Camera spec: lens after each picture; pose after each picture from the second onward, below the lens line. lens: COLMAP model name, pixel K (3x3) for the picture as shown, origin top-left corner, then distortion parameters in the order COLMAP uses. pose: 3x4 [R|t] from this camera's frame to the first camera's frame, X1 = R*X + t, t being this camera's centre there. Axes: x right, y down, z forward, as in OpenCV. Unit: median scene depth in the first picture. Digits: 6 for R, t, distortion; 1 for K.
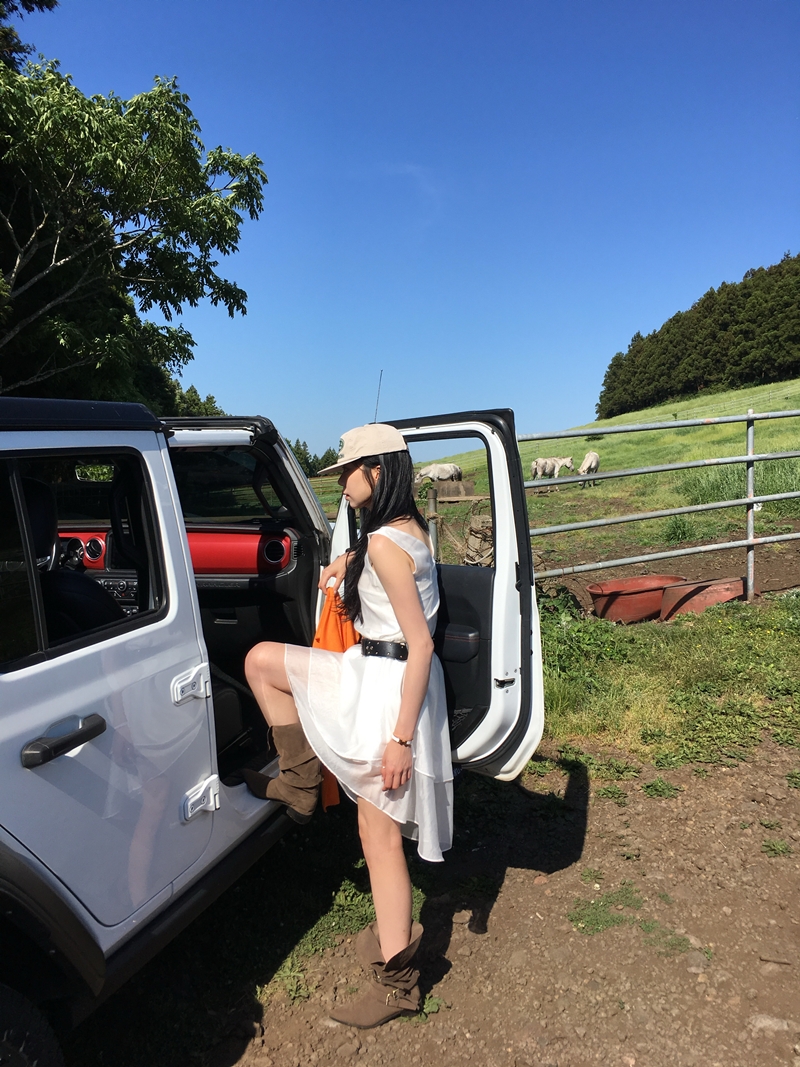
lens RADIAL K [[915.1, 0, 400.0], [0, 915.1, 506.5], [0, 0, 1]] dist [0.096118, -0.093299]
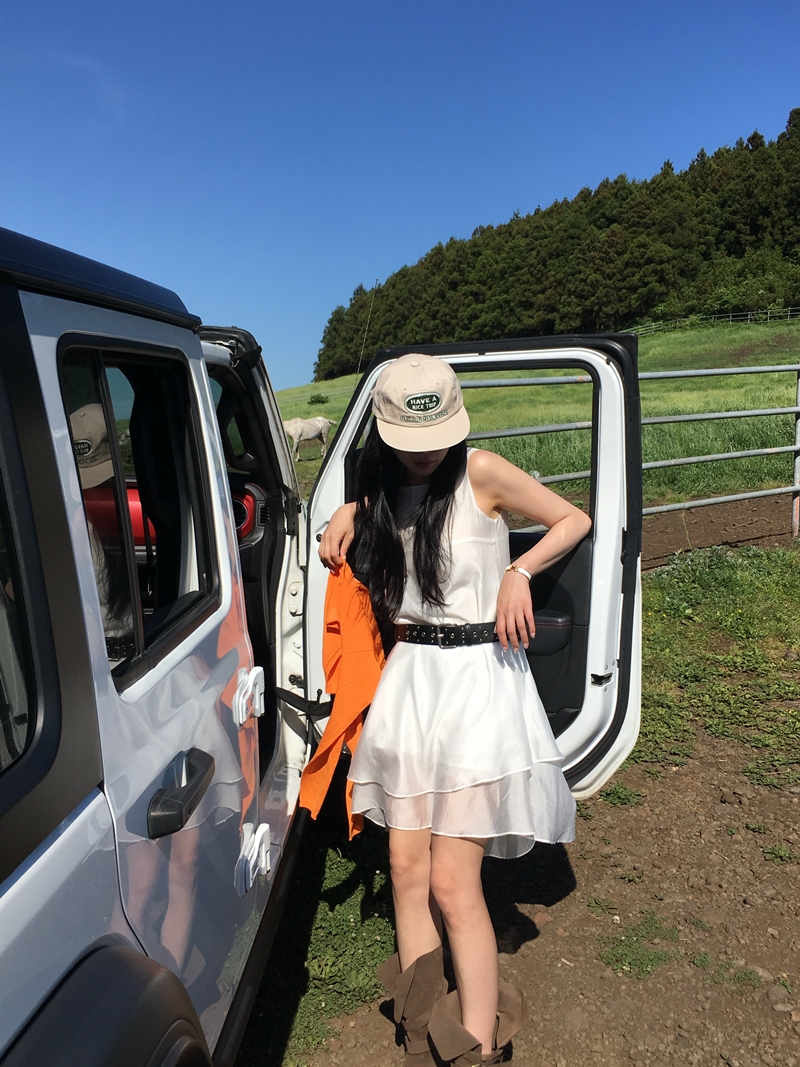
lens RADIAL K [[1060.1, 0, 404.5], [0, 1060.1, 494.7], [0, 0, 1]] dist [0.105295, -0.093613]
pose [[0.953616, 0.016467, 0.300576, -0.240468], [-0.021055, 0.999706, 0.012032, 0.018111], [-0.300289, -0.017803, 0.953682, 0.126426]]
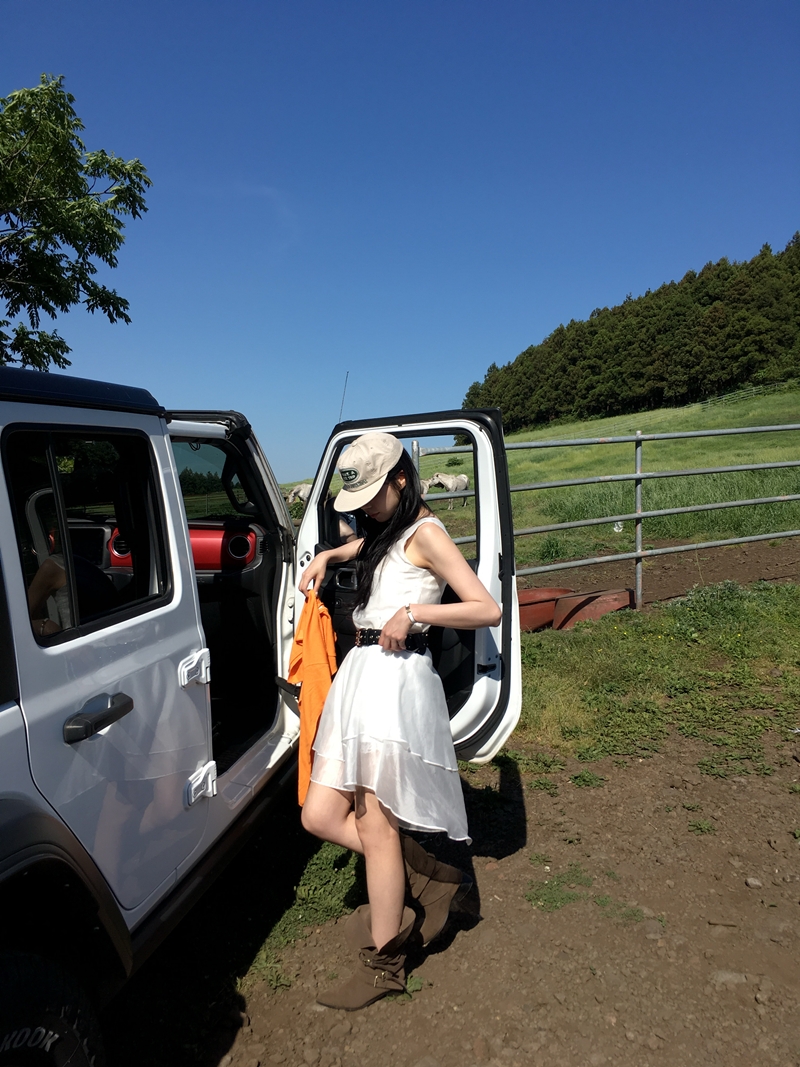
lens RADIAL K [[915.1, 0, 400.0], [0, 915.1, 506.5], [0, 0, 1]] dist [0.096118, -0.093299]
pose [[0.987827, 0.016466, 0.154684, -0.109223], [-0.012574, 0.999580, -0.026107, 0.026319], [-0.155049, 0.023845, 0.987619, -0.017330]]
